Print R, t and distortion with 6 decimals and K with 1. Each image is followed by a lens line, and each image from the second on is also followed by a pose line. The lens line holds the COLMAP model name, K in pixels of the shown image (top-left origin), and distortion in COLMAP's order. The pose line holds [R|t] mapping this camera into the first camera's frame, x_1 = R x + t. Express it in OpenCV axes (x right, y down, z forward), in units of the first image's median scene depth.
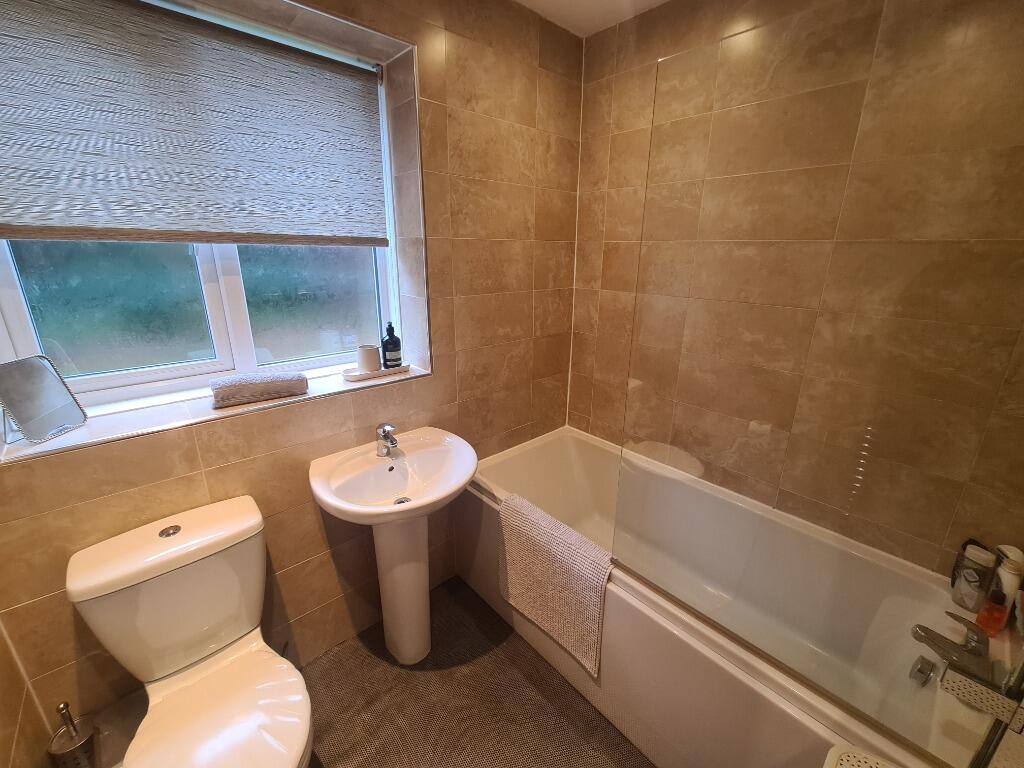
lens RADIAL K [[419.9, 0, 515.9], [0, 419.9, 378.4], [0, 0, 1]] dist [-0.001873, -0.000144]
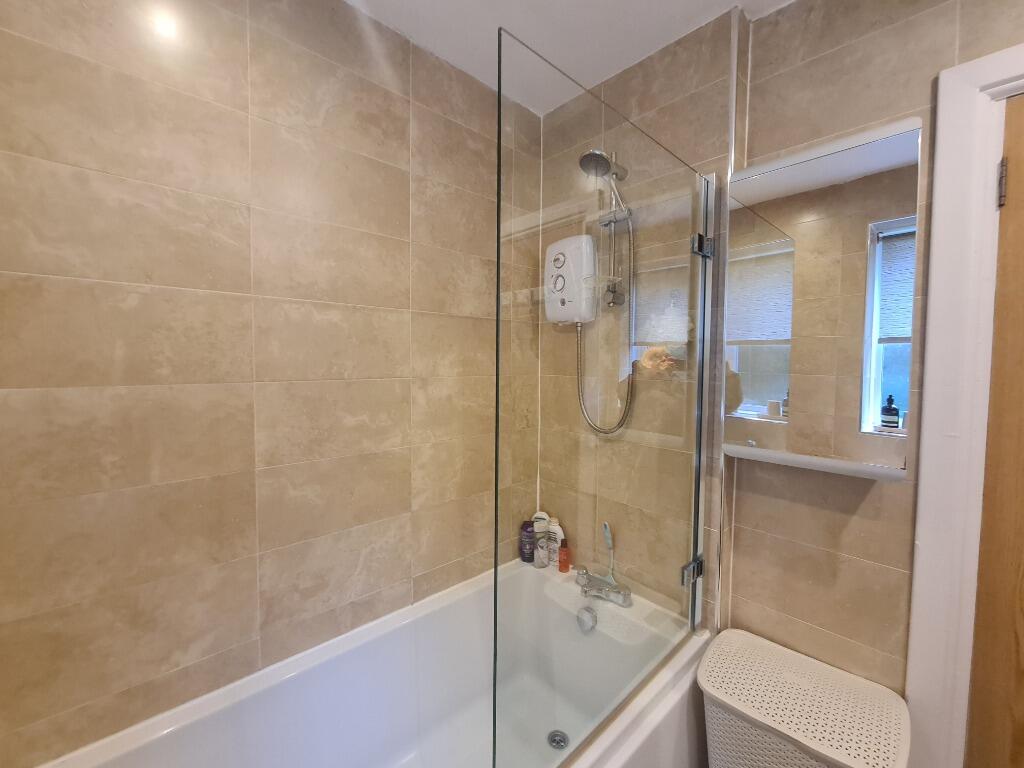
lens RADIAL K [[419.9, 0, 515.9], [0, 419.9, 378.4], [0, 0, 1]] dist [-0.001873, -0.000144]
pose [[-0.014581, -0.058676, 0.998171, -0.247331], [0.285553, 0.956458, 0.060396, -0.139844], [-0.958252, 0.285912, 0.002809, 0.703598]]
